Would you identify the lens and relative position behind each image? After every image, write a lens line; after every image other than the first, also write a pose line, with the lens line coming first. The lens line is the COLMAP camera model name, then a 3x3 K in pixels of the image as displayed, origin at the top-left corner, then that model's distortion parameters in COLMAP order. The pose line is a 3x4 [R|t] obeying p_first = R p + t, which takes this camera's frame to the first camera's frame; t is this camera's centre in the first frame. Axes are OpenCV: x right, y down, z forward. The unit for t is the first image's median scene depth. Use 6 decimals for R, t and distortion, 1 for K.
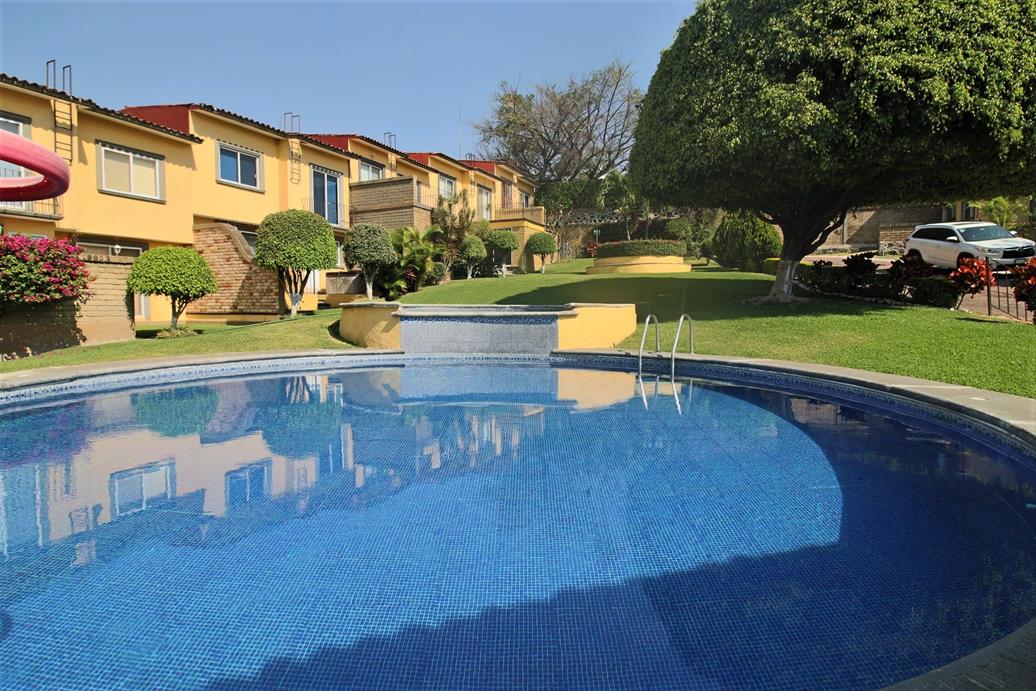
lens RADIAL K [[543.1, 0, 518.0], [0, 543.1, 344.7], [0, 0, 1]] dist [-0.006517, -0.006803]
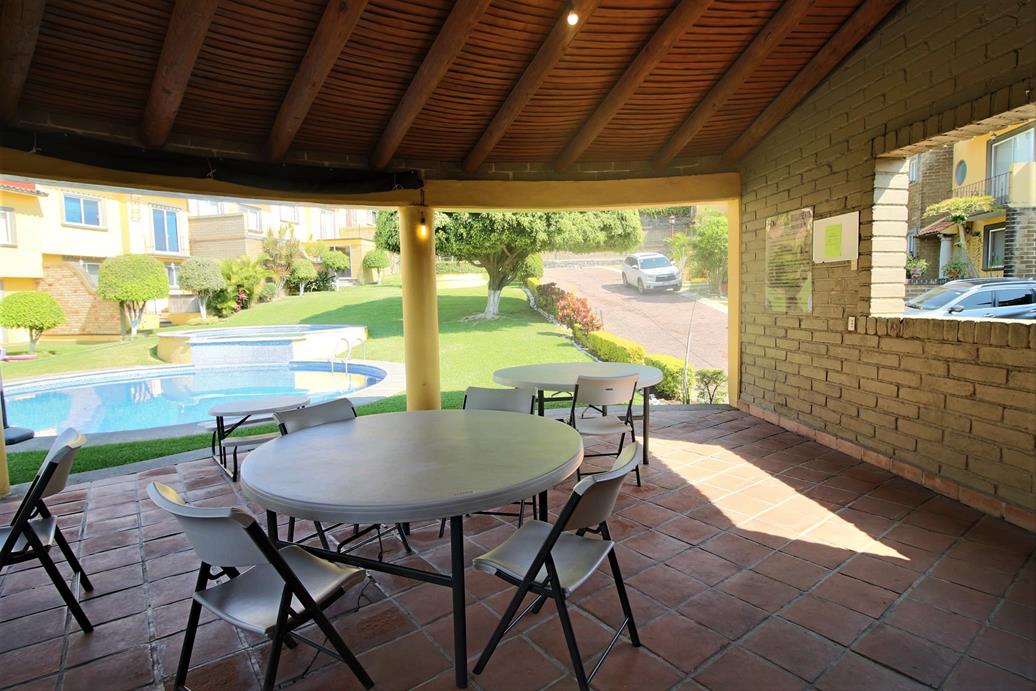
lens RADIAL K [[543.1, 0, 519.8], [0, 543.1, 346.9], [0, 0, 1]] dist [-0.006517, -0.006803]
pose [[0.982040, -0.034271, 0.185535, 0.231638], [0.030642, 0.999280, 0.022391, -0.024681], [-0.186169, -0.016303, 0.982383, -0.406219]]
